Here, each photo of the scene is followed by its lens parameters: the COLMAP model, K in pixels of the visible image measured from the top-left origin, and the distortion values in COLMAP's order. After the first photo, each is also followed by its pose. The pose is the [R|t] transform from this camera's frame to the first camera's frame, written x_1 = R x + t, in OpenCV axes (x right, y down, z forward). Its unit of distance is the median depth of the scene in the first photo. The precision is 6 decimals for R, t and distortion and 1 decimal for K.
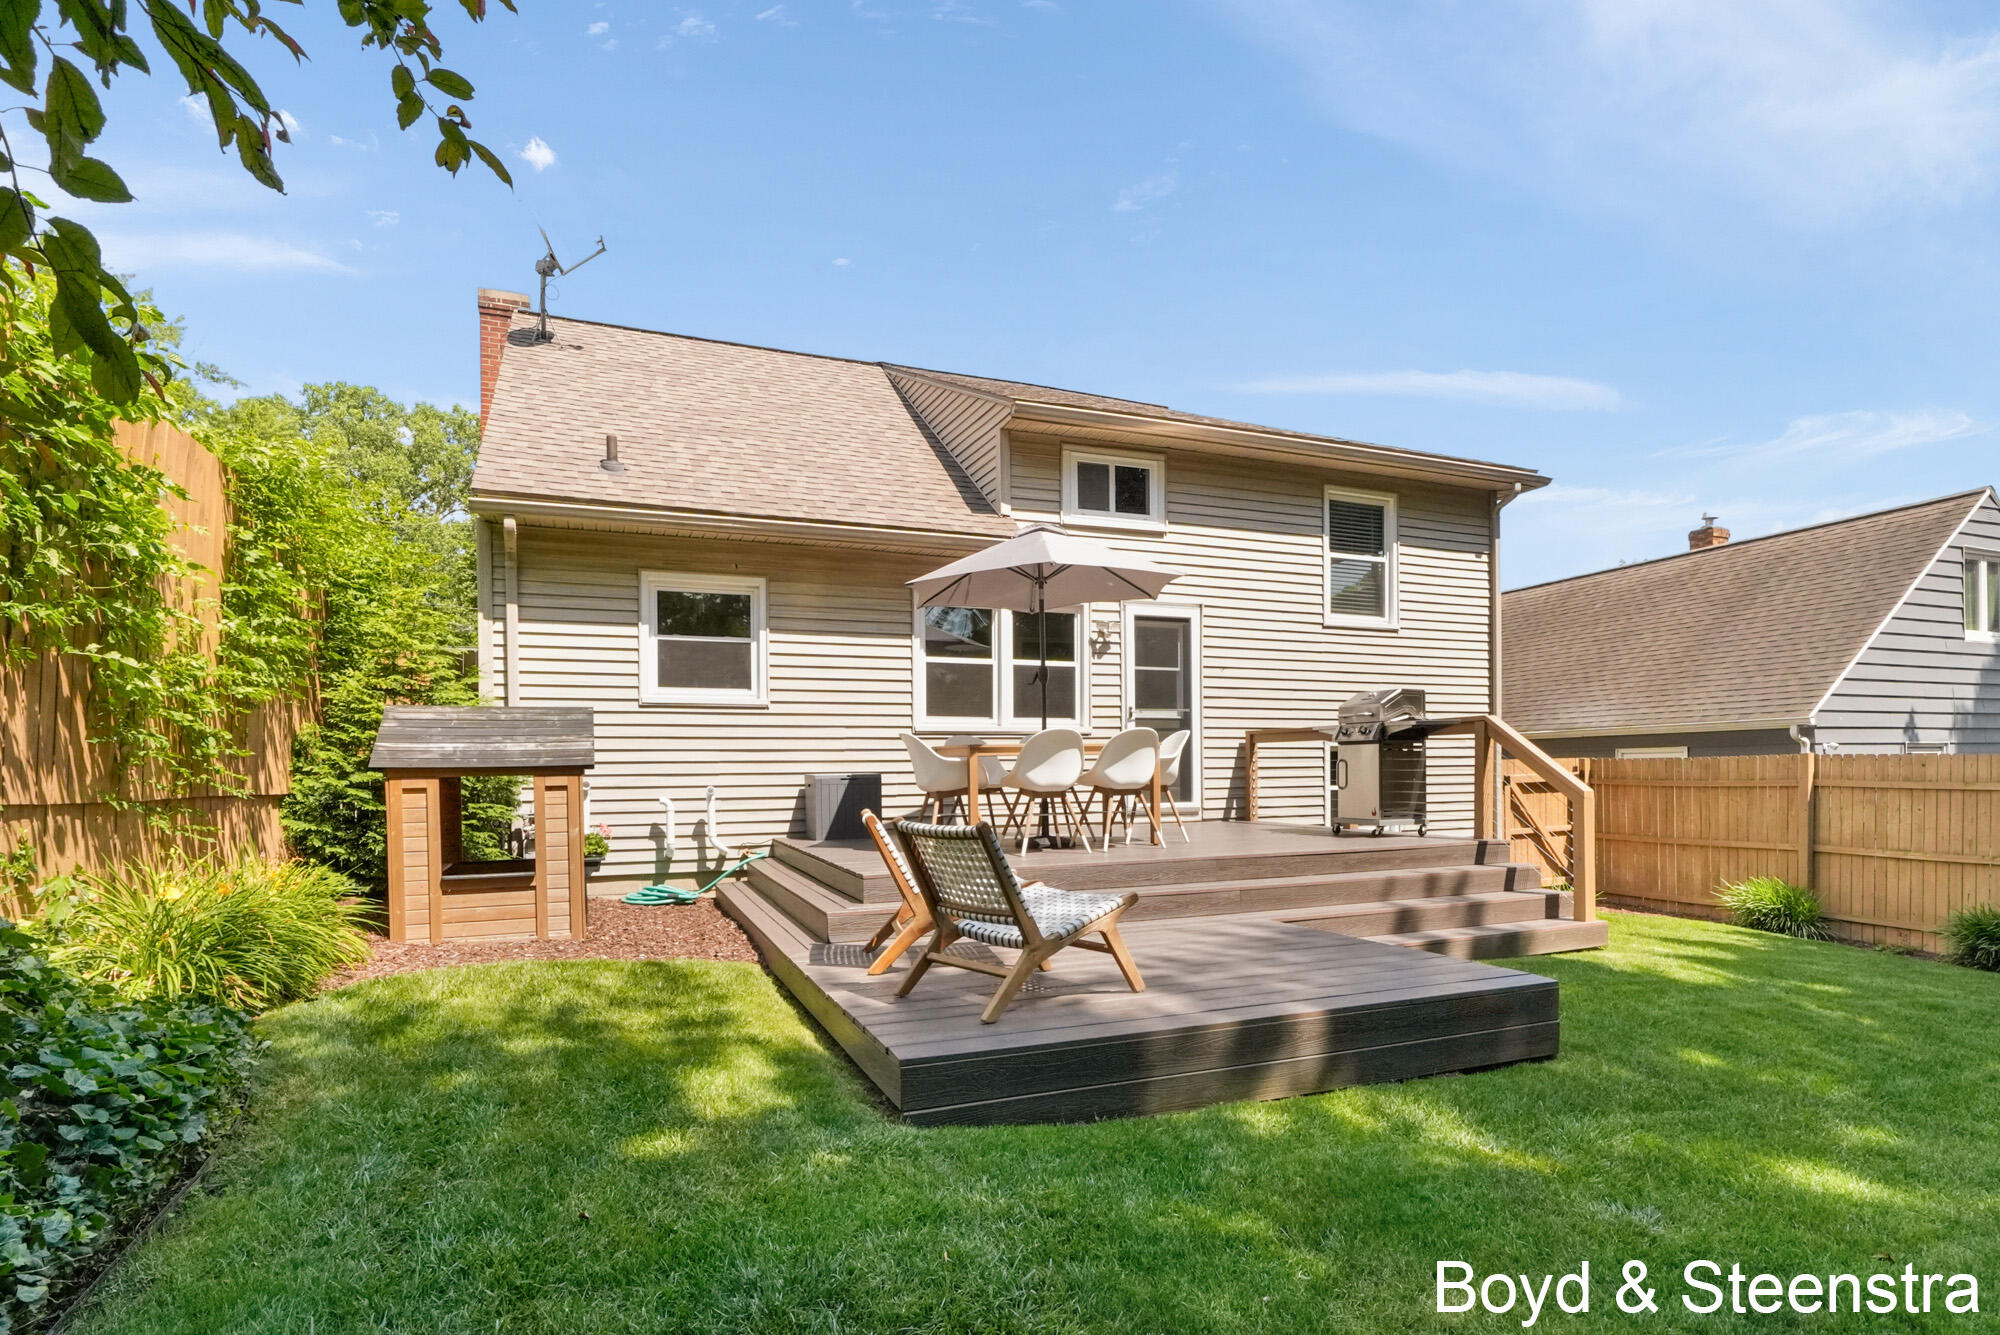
lens RADIAL K [[994.8, 0, 995.7], [0, 994.8, 780.9], [0, 0, 1]] dist [-0.005613, -0.000119]
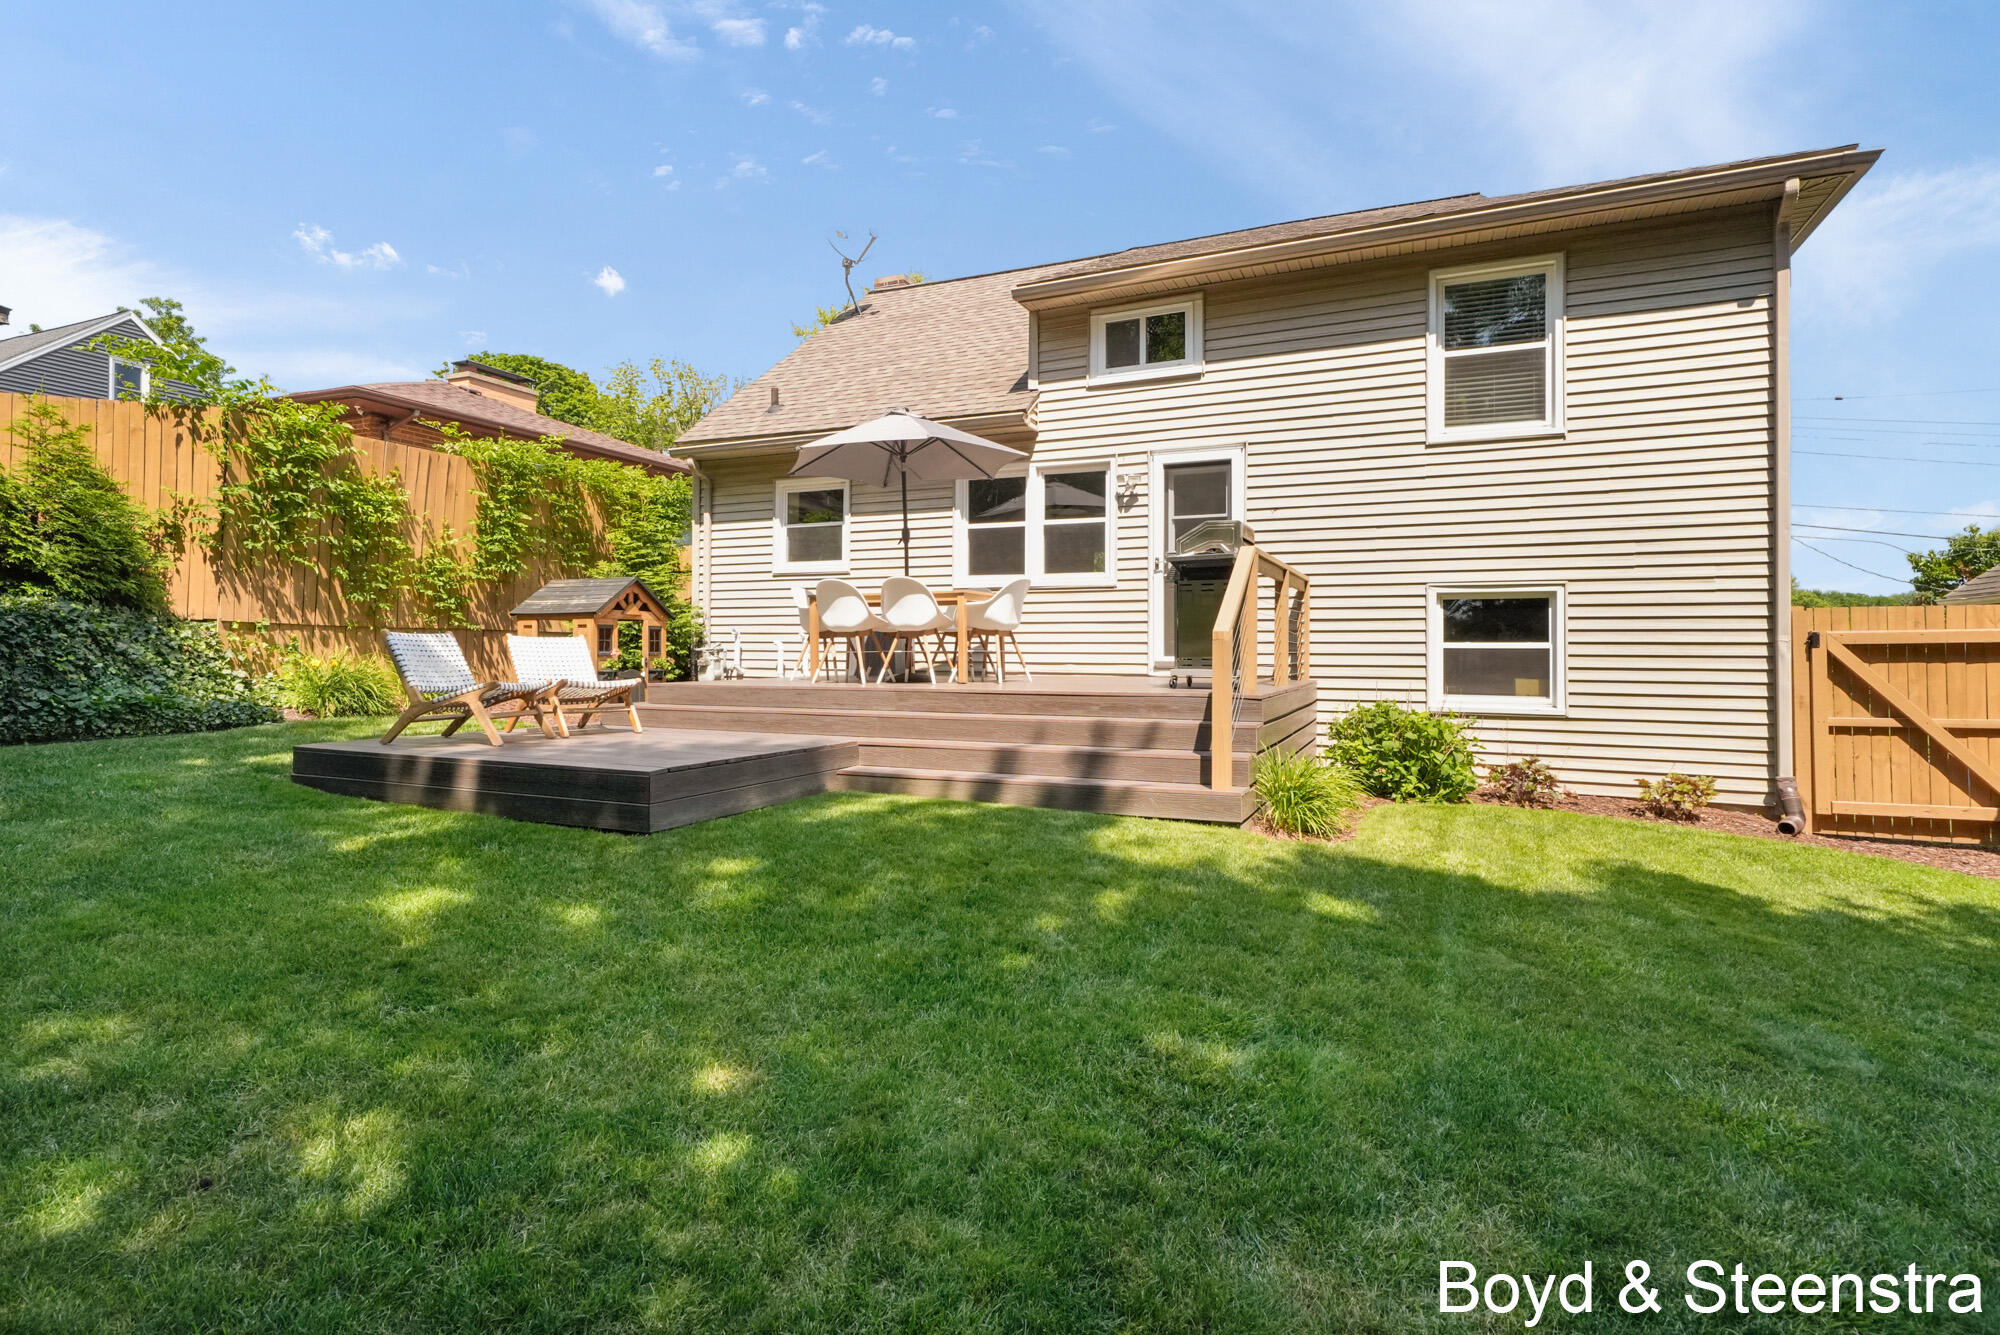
lens RADIAL K [[1000.0, 0, 992.5], [0, 1000.0, 639.5], [0, 0, 1]] dist [0.011154, 0.001417]
pose [[0.691123, 0.005667, -0.722714, 0.751432], [-0.020456, 0.999722, -0.011723, 0.021441], [0.722447, 0.022886, 0.691047, 0.203958]]
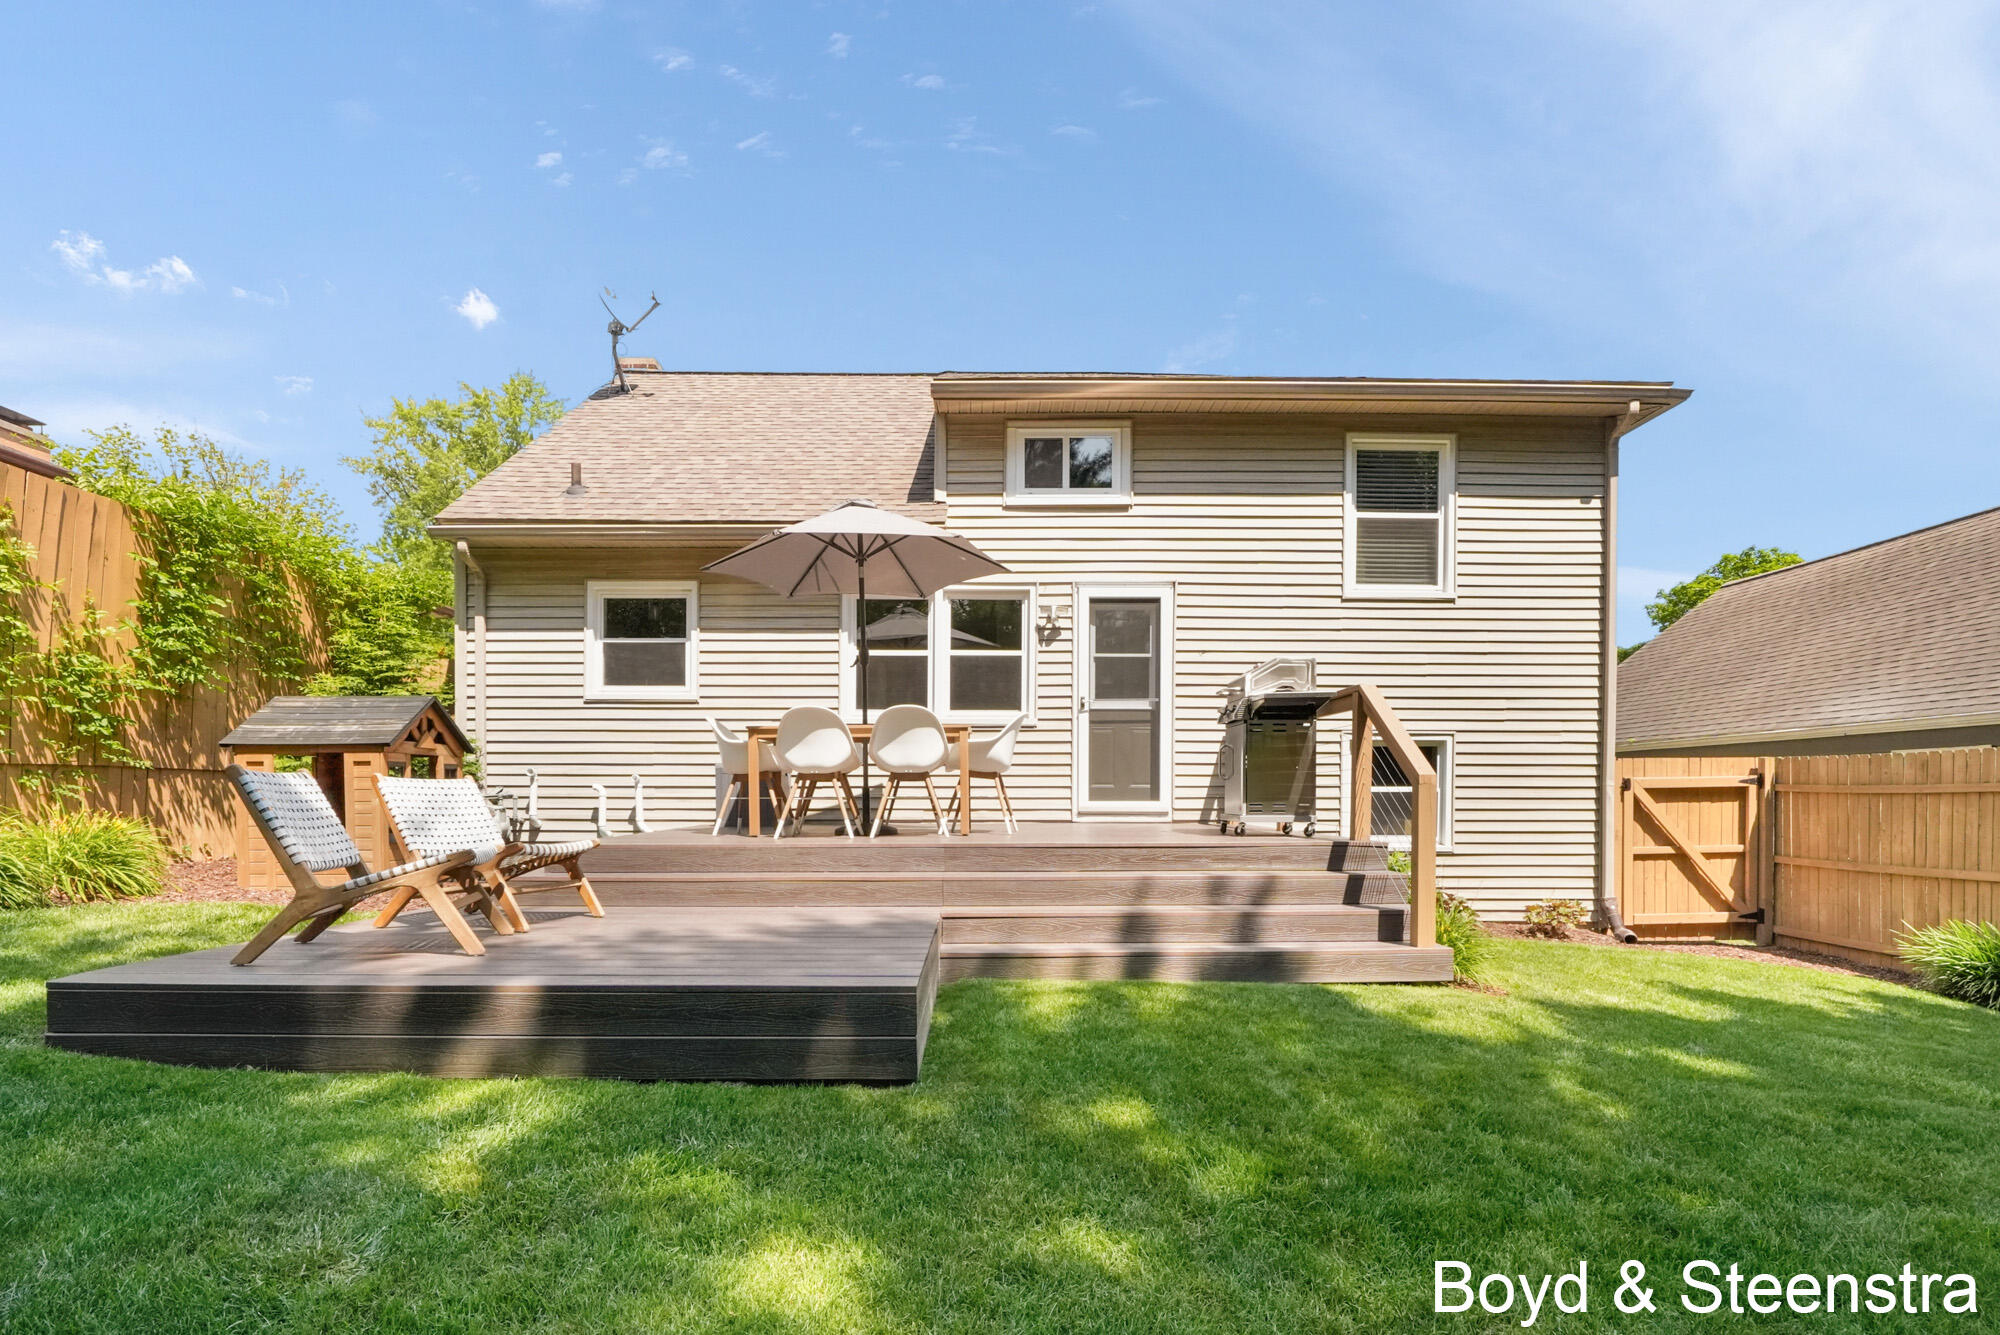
lens RADIAL K [[949.3, 0, 997.2], [0, 949.3, 816.6], [0, 0, 1]] dist [-0.011818, -0.000352]
pose [[0.930971, 0.019449, -0.364574, 0.392776], [-0.014763, 0.999769, 0.015638, 0.024905], [0.364794, -0.009177, 0.931043, 0.147743]]
